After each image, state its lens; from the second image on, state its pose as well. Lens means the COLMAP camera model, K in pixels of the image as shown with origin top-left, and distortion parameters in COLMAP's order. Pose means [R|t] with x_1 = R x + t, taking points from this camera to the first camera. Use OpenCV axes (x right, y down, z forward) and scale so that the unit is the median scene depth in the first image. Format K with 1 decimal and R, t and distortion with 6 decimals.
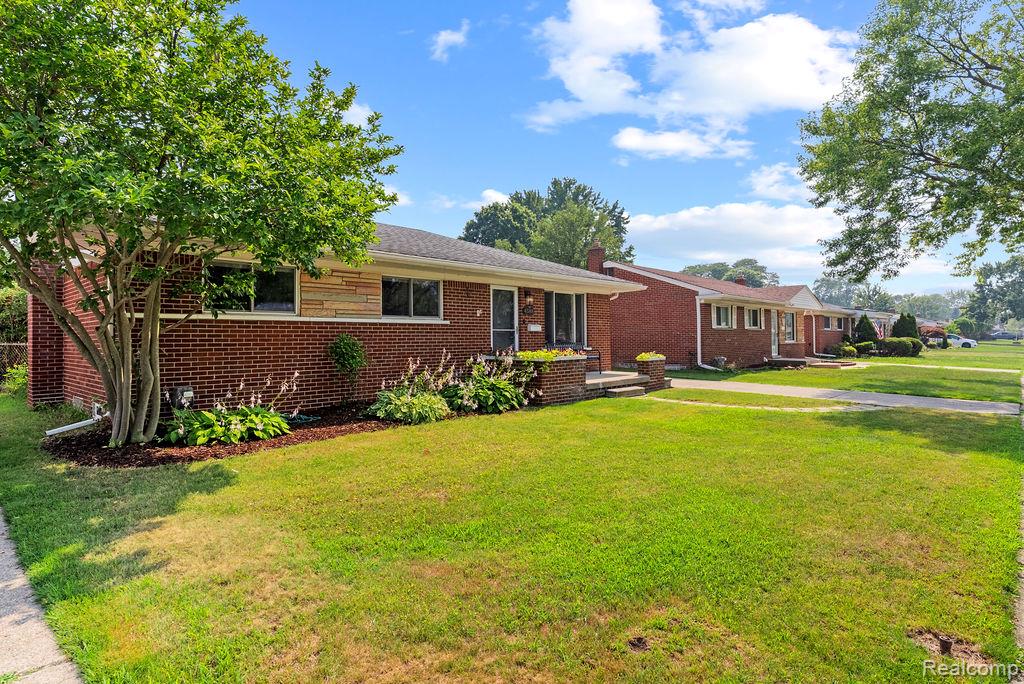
lens RADIAL K [[573.2, 0, 512.0], [0, 573.2, 342.0], [0, 0, 1]] dist [-0.003747, 0.000006]
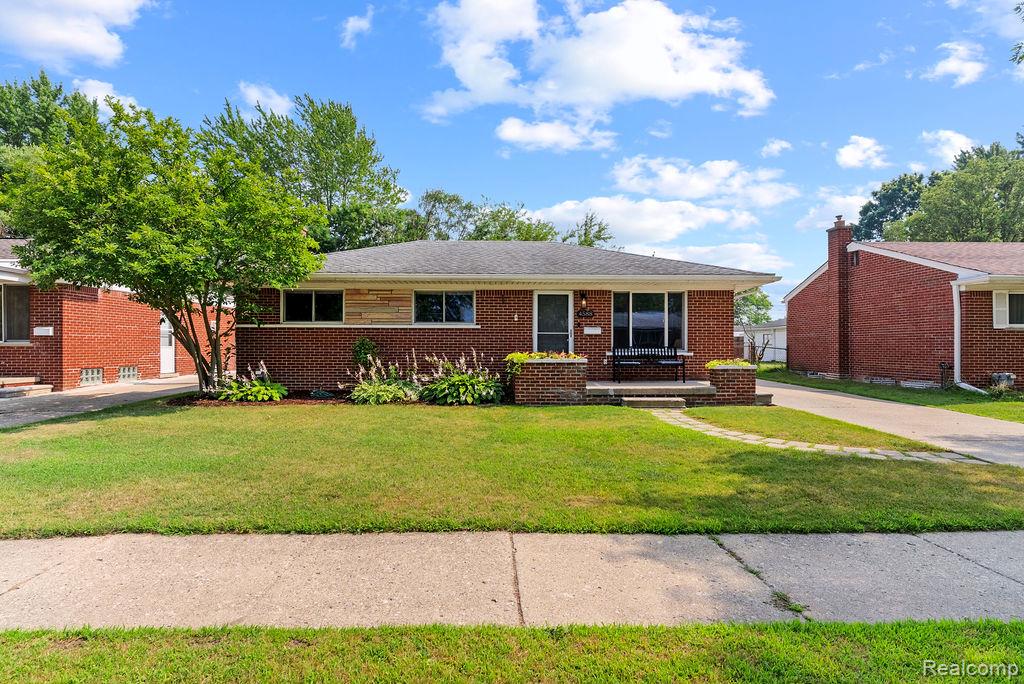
lens RADIAL K [[539.2, 0, 512.0], [0, 539.2, 342.0], [0, 0, 1]] dist [0.001543, 0.000234]
pose [[0.694129, 0.005626, -0.719828, 0.742913], [-0.010416, 0.999943, -0.002229, -0.001880], [0.719775, 0.009045, 0.694148, 0.310623]]
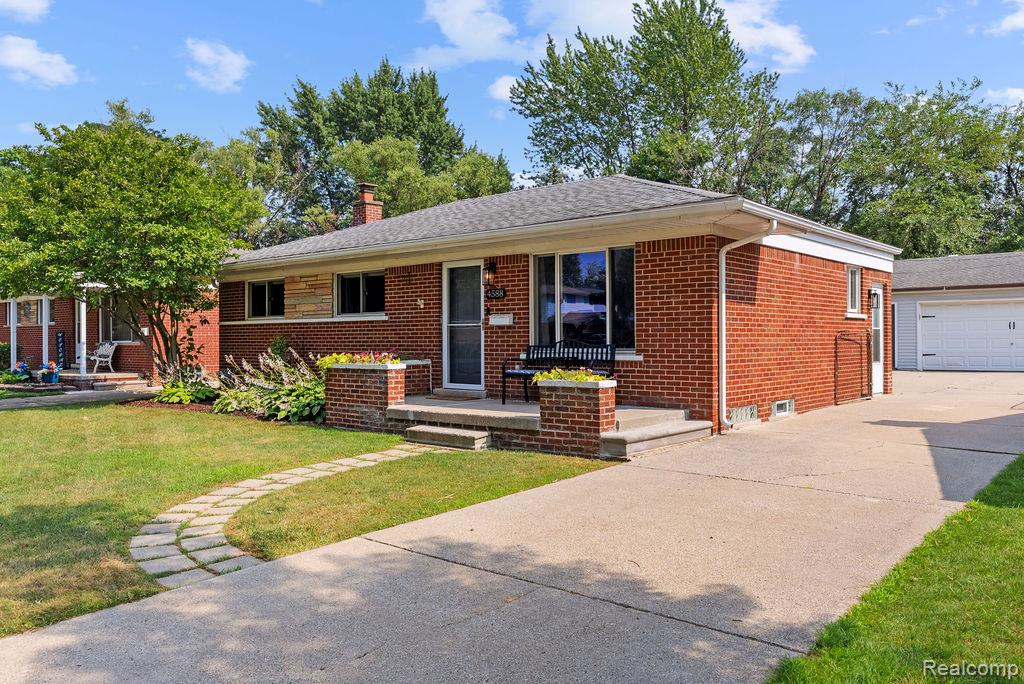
lens RADIAL K [[784.5, 0, 512.0], [0, 784.5, 342.0], [0, 0, 1]] dist [0.006412, 0.003045]
pose [[0.027830, 0.012097, -0.999539, 1.088527], [0.002223, 0.999924, 0.012163, -0.013049], [0.999610, -0.002560, 0.027801, 1.201530]]
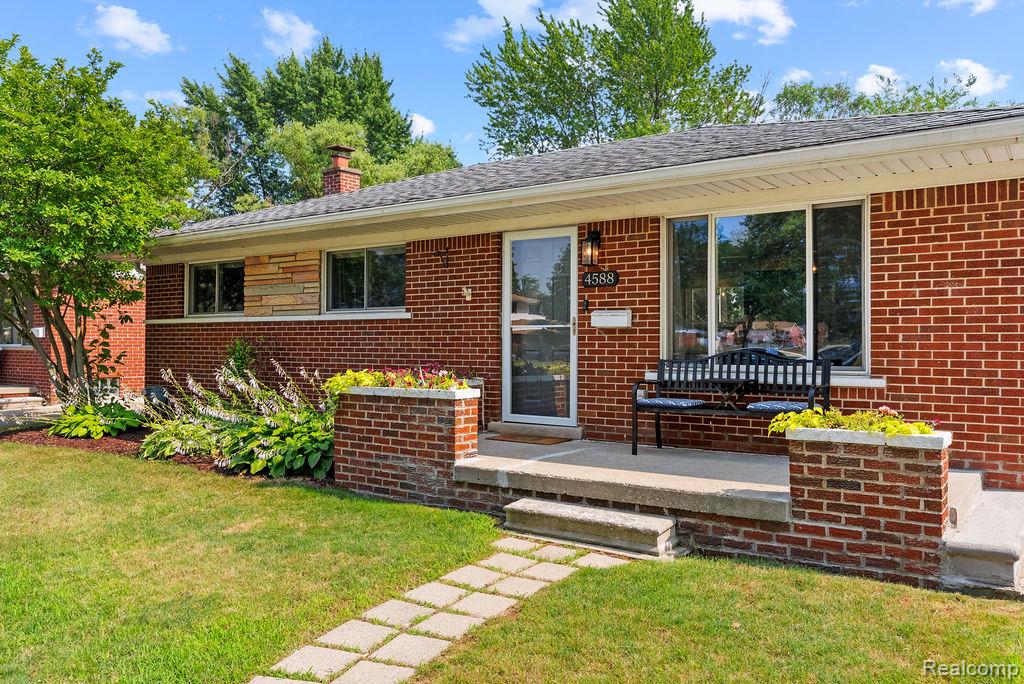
lens RADIAL K [[781.0, 0, 512.0], [0, 781.0, 342.0], [0, 0, 1]] dist [-0.000091, 0.001892]
pose [[0.125338, 0.006140, -0.992095, 0.699855], [-0.006991, 0.999961, 0.005305, -0.013119], [0.992089, 0.006271, 0.125376, 1.048124]]
